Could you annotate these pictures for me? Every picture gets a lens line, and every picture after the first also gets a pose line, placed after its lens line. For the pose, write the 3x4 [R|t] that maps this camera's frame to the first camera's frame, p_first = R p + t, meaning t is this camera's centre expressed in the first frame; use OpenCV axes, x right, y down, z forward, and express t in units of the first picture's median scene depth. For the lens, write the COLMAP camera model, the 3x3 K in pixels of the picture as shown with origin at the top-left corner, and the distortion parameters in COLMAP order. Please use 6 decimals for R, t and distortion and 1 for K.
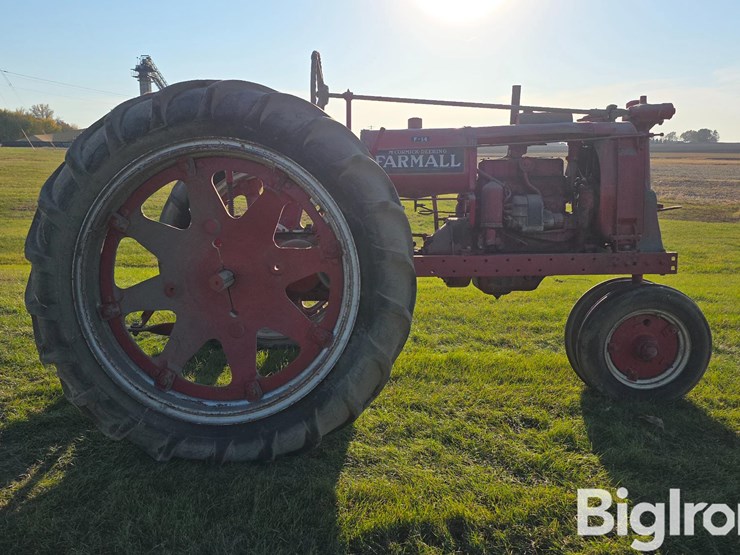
lens RADIAL K [[688.3, 0, 354.6], [0, 688.3, 276.3], [0, 0, 1]] dist [0.098206, -0.139165]
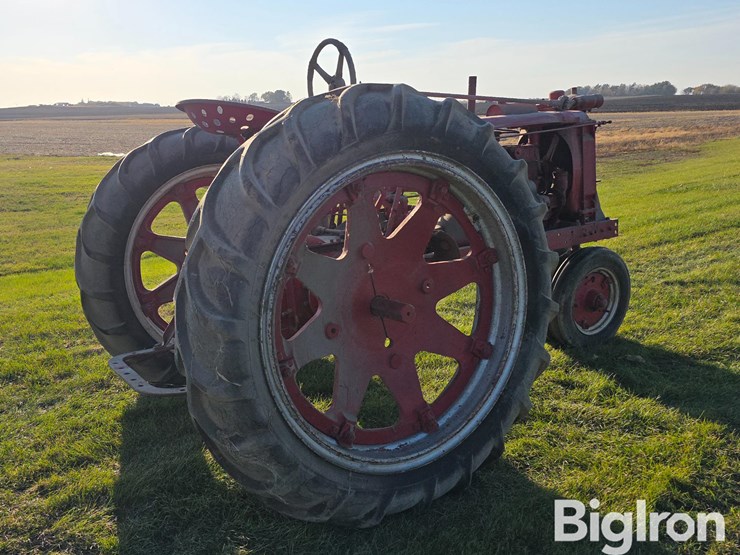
lens RADIAL K [[688.3, 0, 354.6], [0, 688.3, 276.3], [0, 0, 1]] dist [0.098206, -0.139165]
pose [[0.828372, -0.153030, 0.538870, -0.717967], [0.122458, 0.988165, 0.092376, -0.127015], [-0.546629, -0.010533, 0.837308, 0.286847]]
